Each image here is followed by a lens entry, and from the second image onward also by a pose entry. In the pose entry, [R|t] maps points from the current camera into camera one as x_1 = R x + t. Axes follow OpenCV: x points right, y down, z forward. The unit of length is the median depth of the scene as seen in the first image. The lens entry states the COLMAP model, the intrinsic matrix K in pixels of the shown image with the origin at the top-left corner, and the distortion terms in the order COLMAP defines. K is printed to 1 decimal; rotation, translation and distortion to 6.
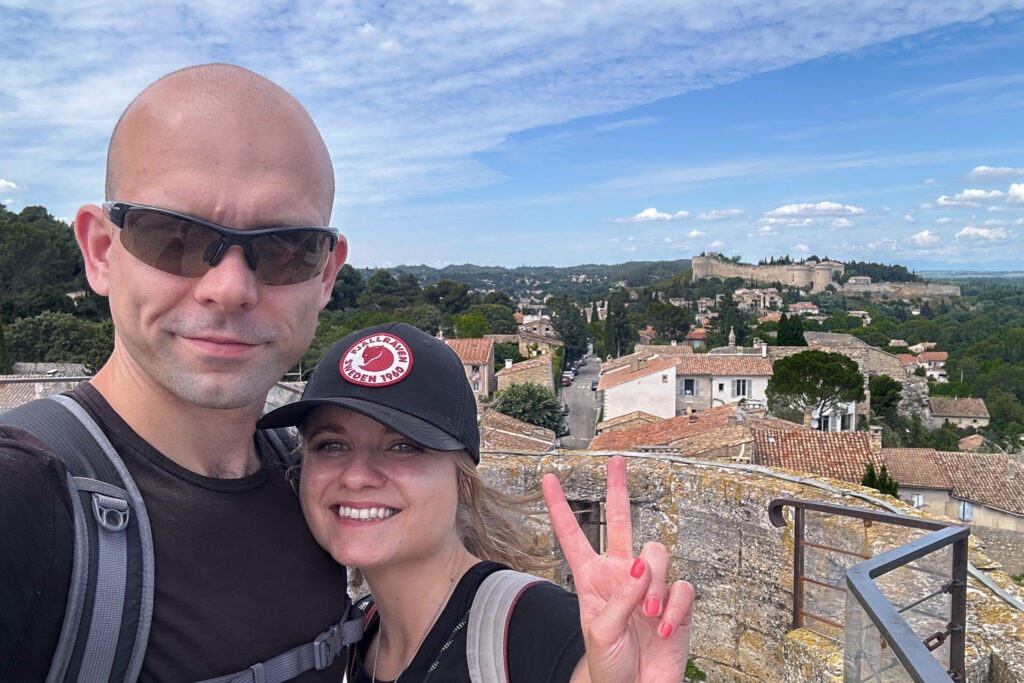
lens RADIAL K [[681.7, 0, 511.0], [0, 681.7, 355.1], [0, 0, 1]] dist [0.020774, -0.000956]
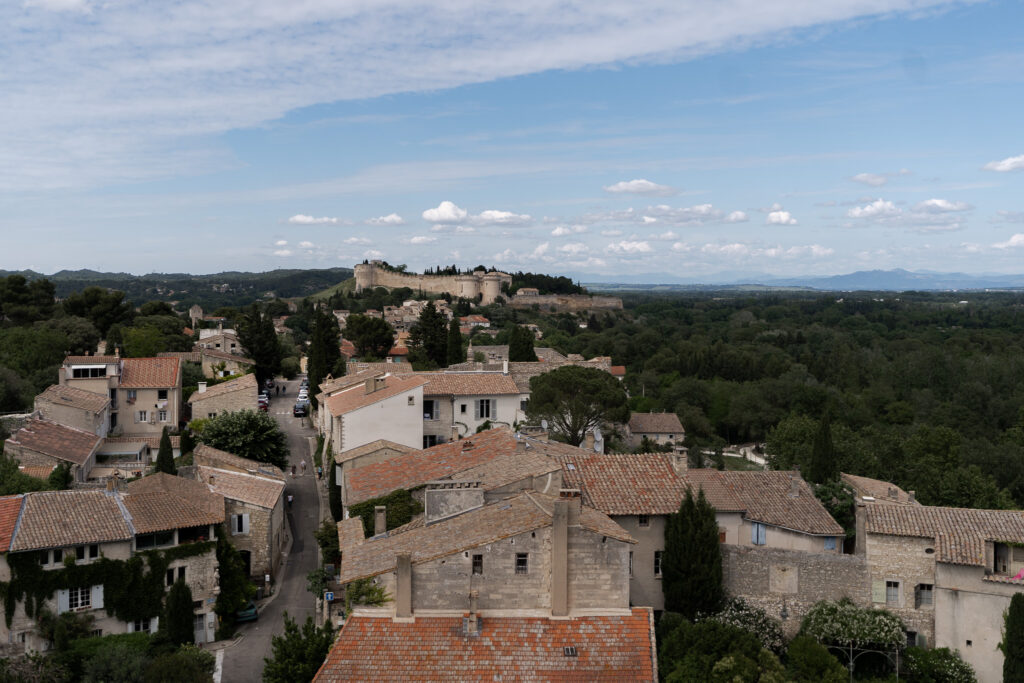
lens RADIAL K [[820.8, 0, 512.3], [0, 820.8, 313.8], [0, 0, 1]] dist [0.003674, 0.002801]
pose [[0.974309, -0.000585, 0.225215, 0.192294], [0.017063, 0.997314, -0.071228, 0.001628], [-0.224569, 0.073241, 0.971702, -0.084854]]
